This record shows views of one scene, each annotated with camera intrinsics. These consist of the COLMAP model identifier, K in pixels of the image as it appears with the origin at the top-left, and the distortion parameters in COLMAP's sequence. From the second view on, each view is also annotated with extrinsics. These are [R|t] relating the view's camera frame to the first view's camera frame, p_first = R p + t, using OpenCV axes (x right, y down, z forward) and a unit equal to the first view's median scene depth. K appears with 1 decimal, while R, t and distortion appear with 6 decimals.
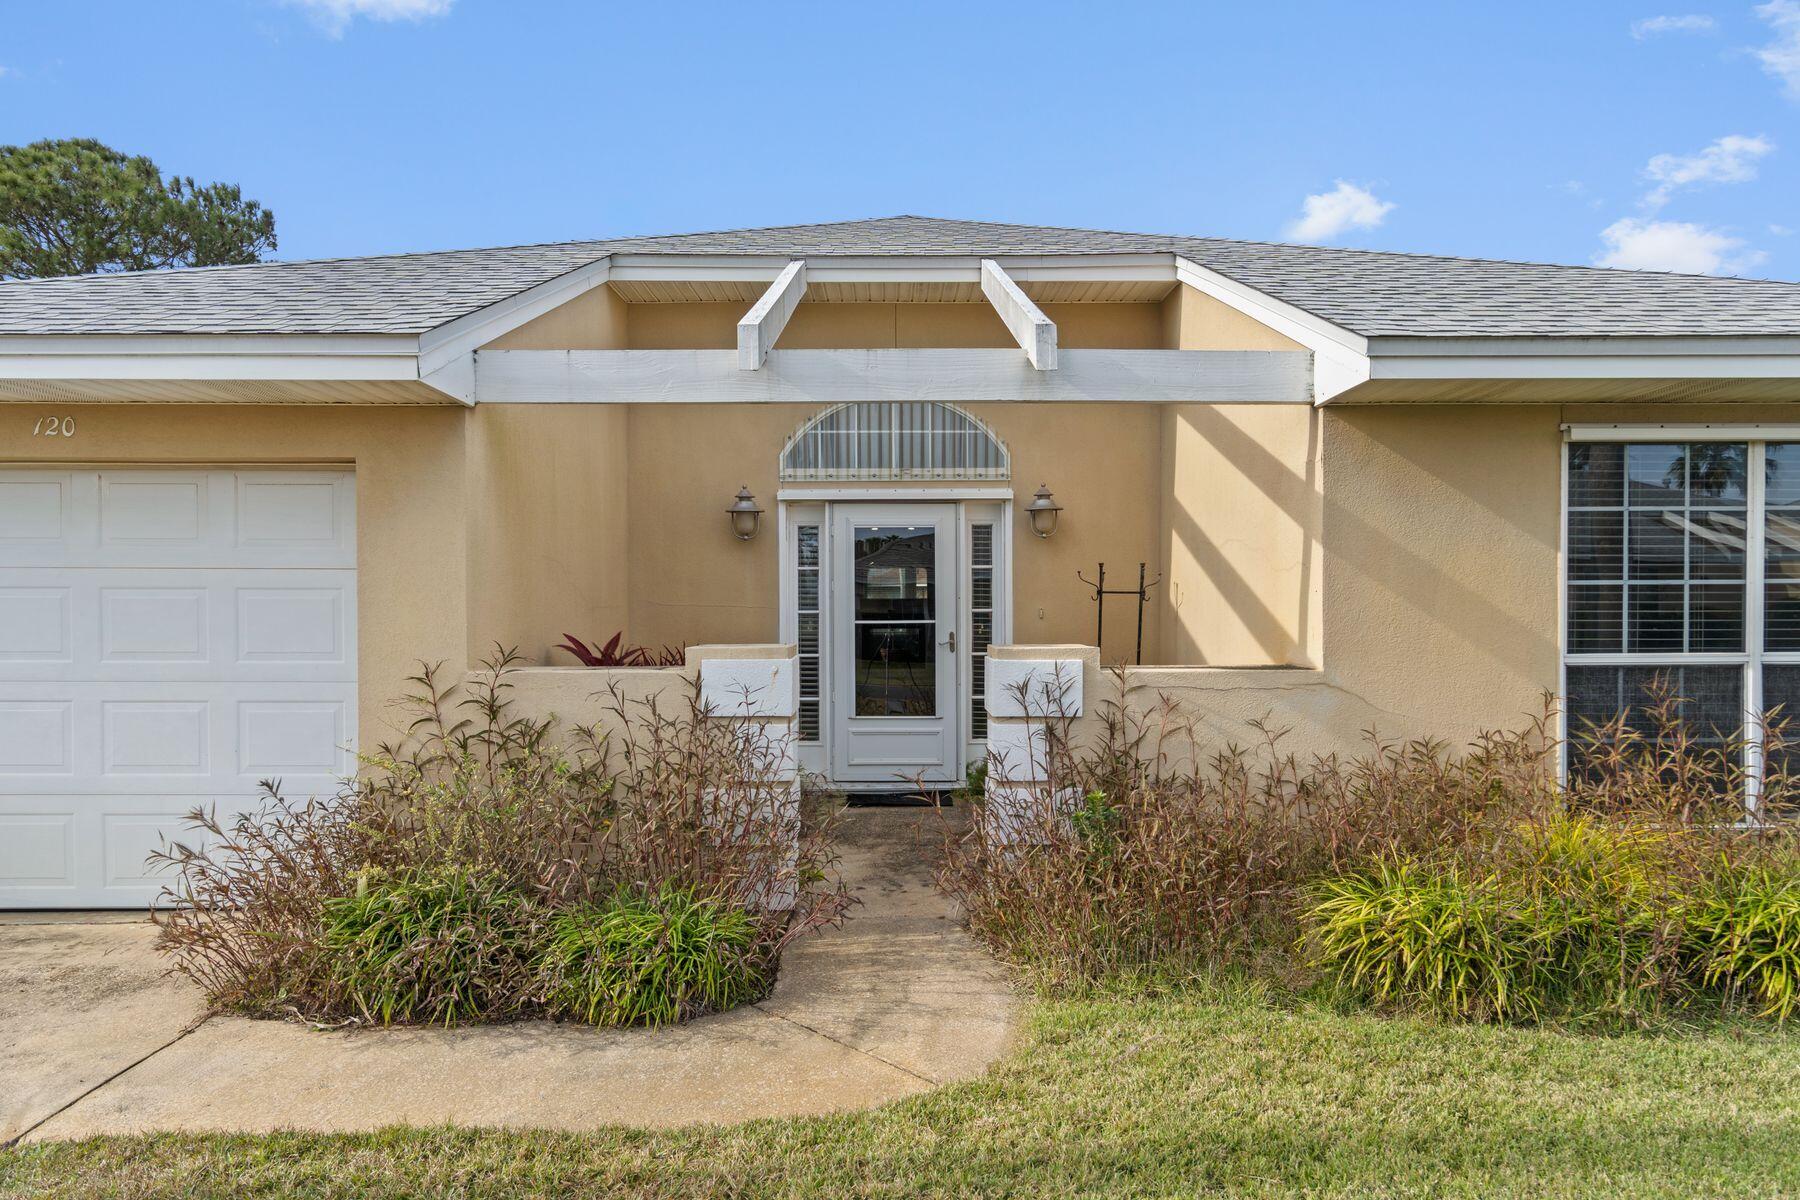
lens RADIAL K [[1063.5, 0, 900.0], [0, 1063.5, 600.0], [0, 0, 1]] dist [-0.003375, -0.001047]
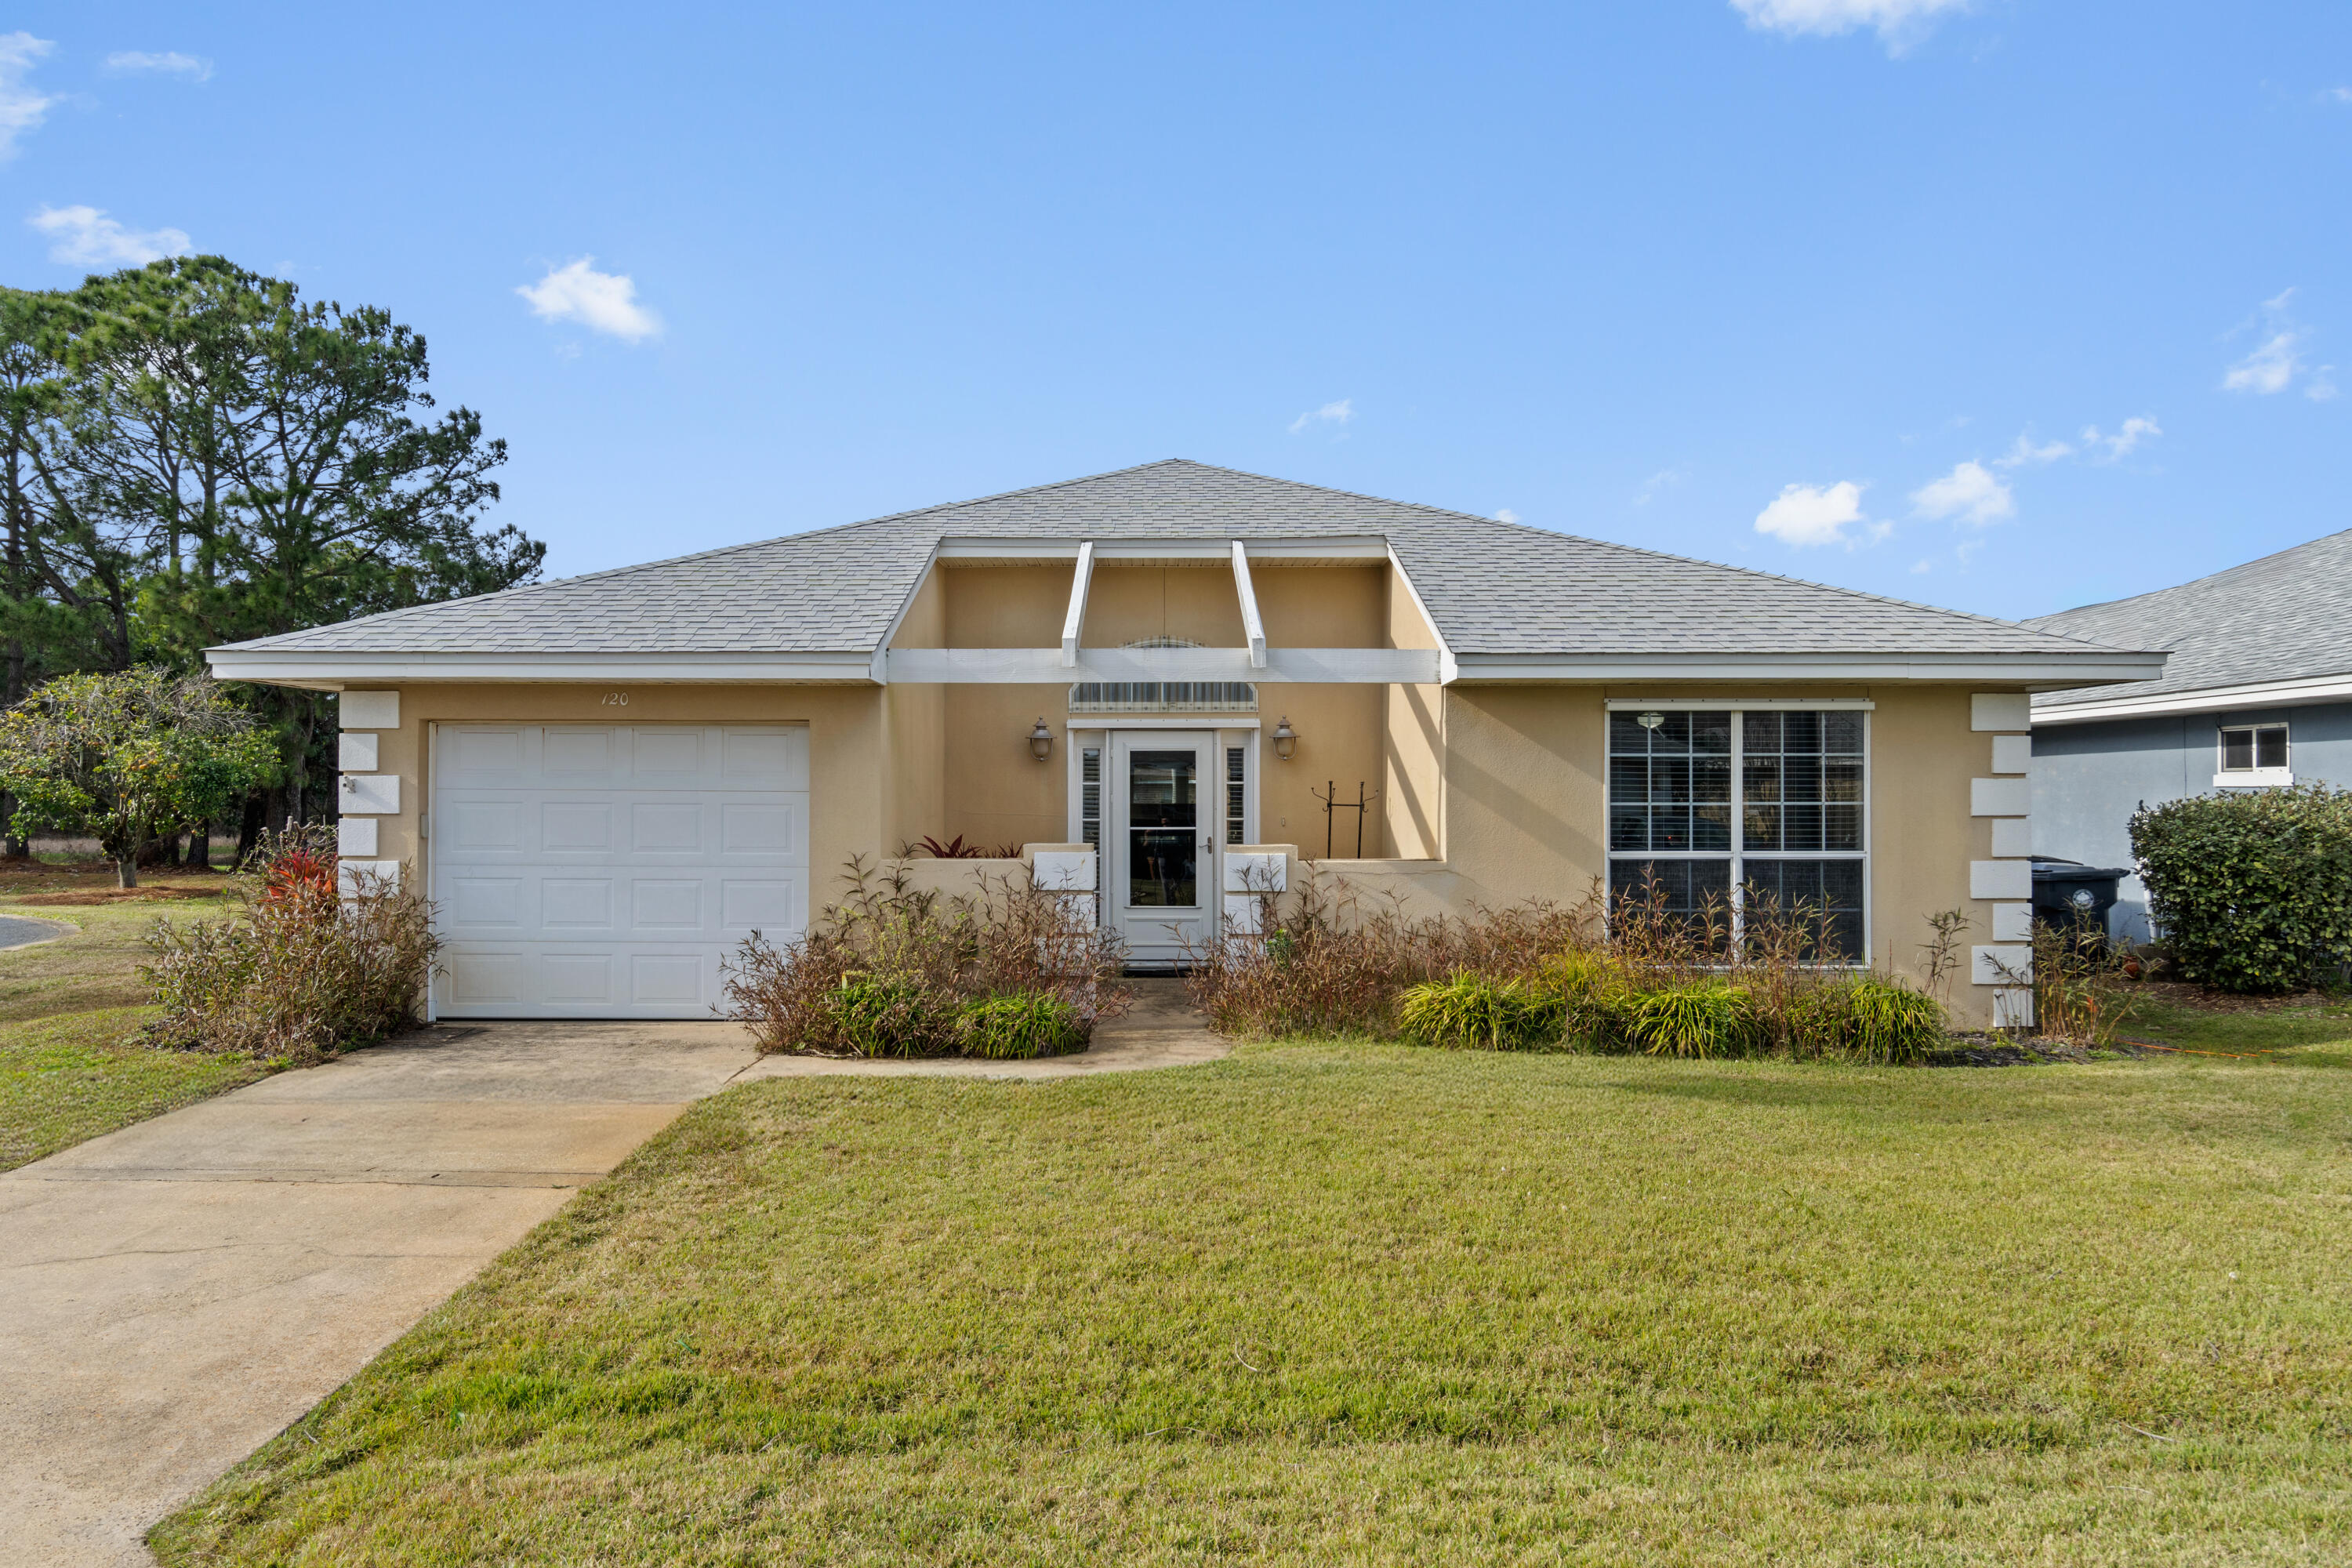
lens RADIAL K [[1389.6, 0, 1176.0], [0, 1389.6, 784.0], [0, 0, 1]] dist [-0.003375, -0.001047]
pose [[0.999989, 0.003841, 0.002586, 0.009451], [-0.003812, 0.999928, -0.011407, -0.019604], [-0.002630, 0.011397, 0.999932, -0.956254]]
